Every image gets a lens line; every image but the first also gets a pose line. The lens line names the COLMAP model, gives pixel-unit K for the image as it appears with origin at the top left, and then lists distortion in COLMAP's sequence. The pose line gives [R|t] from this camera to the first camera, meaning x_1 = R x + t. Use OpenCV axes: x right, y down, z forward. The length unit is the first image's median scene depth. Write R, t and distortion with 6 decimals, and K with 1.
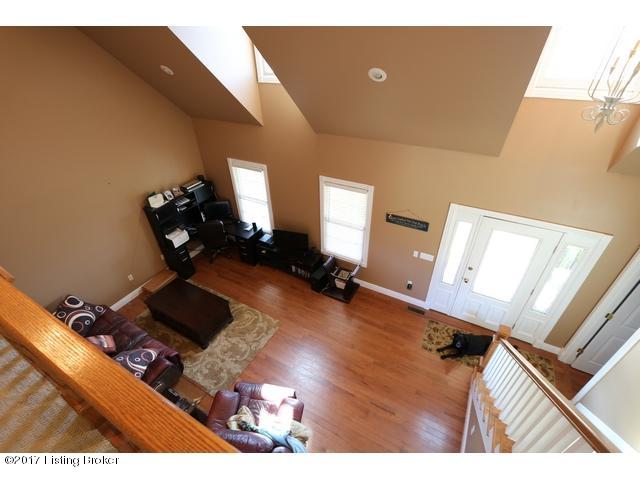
lens RADIAL K [[295.5, 0, 317.1], [0, 295.5, 242.1], [0, 0, 1]] dist [-0.014490, 0.000303]
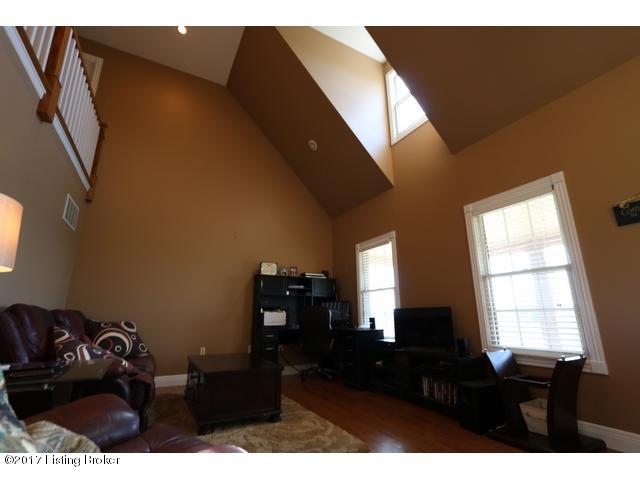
lens RADIAL K [[295.5, 0, 317.1], [0, 295.5, 242.1], [0, 0, 1]] dist [-0.014490, 0.000303]
pose [[0.847527, -0.108268, -0.519593, 0.059088], [-0.325242, 0.667683, -0.669639, 0.355268], [0.419424, 0.736530, 0.530666, 0.505798]]
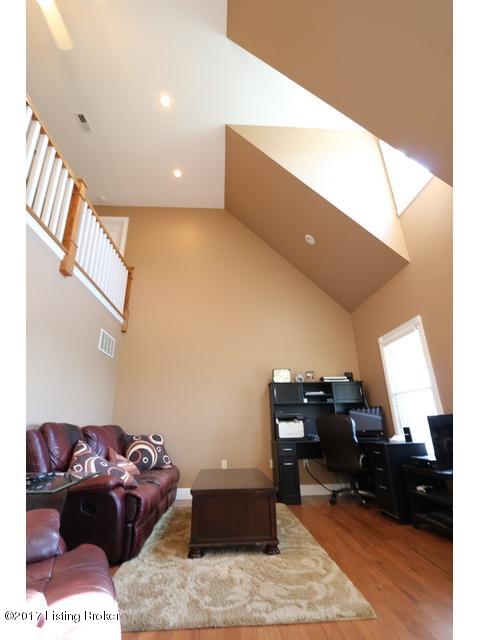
lens RADIAL K [[295.5, 0, 240.0], [0, 295.5, 320.0], [0, 0, 1]] dist [-0.014490, 0.000303]
pose [[0.542798, -0.271463, -0.794782, 0.115744], [-0.488893, 0.667336, -0.561824, 0.286920], [0.682901, 0.693520, 0.229512, 0.589876]]
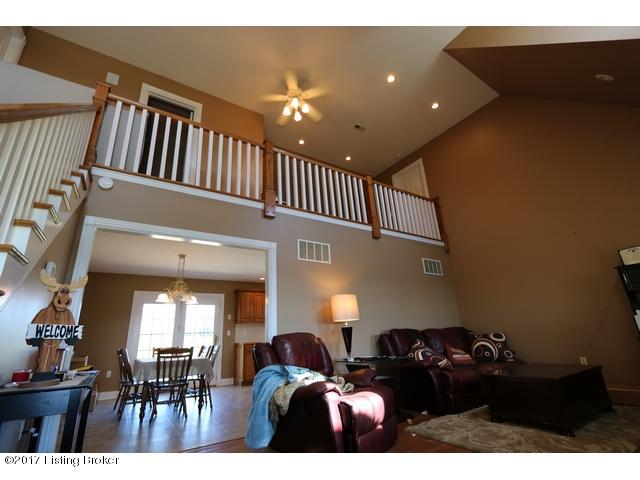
lens RADIAL K [[295.5, 0, 317.1], [0, 295.5, 242.1], [0, 0, 1]] dist [-0.014490, 0.000303]
pose [[-0.457669, -0.229581, -0.858971, 0.368252], [-0.465881, 0.884769, 0.011750, 0.160313], [0.757294, 0.405556, -0.511889, 0.758294]]
